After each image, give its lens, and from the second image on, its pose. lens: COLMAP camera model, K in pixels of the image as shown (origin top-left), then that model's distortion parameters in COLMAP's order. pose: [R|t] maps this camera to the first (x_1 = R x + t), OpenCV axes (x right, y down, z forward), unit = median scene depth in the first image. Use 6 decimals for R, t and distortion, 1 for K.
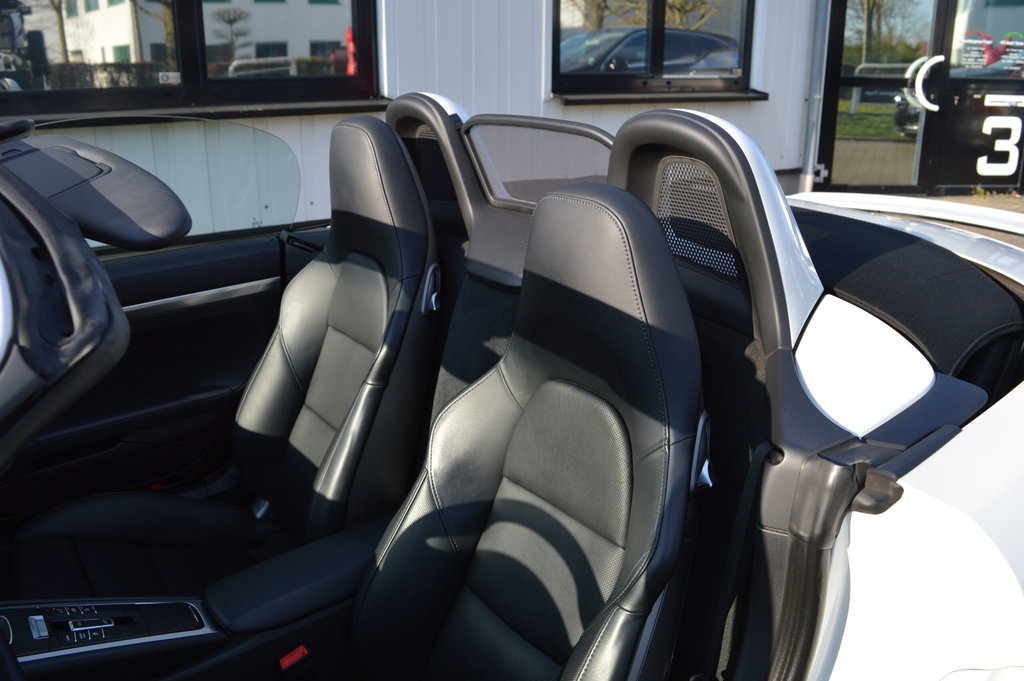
lens RADIAL K [[882.5, 0, 512.8], [0, 882.5, 317.7], [0, 0, 1]] dist [-0.061901, -0.012832]
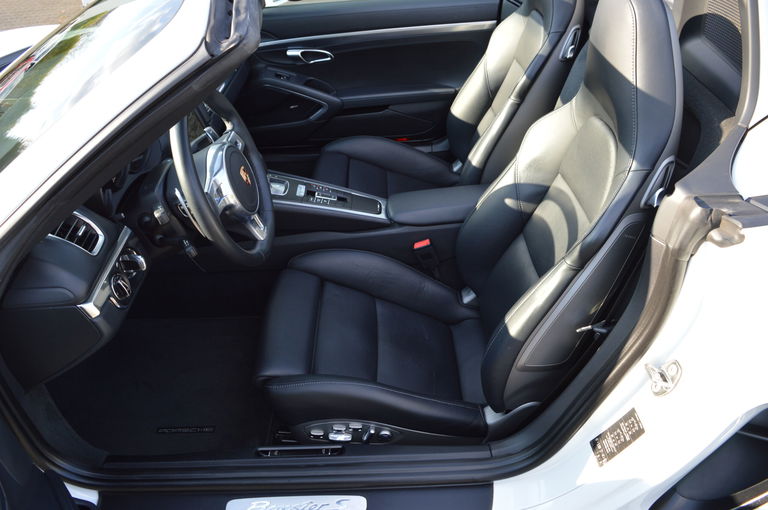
lens RADIAL K [[623.9, 0, 384.0], [0, 623.9, 255.0], [0, 0, 1]] dist [-0.094223, 0.009978]
pose [[0.825296, 0.297878, -0.479746, 0.302539], [-0.129990, 0.926955, 0.351935, -0.028928], [0.549536, -0.228088, 0.803733, -0.075908]]
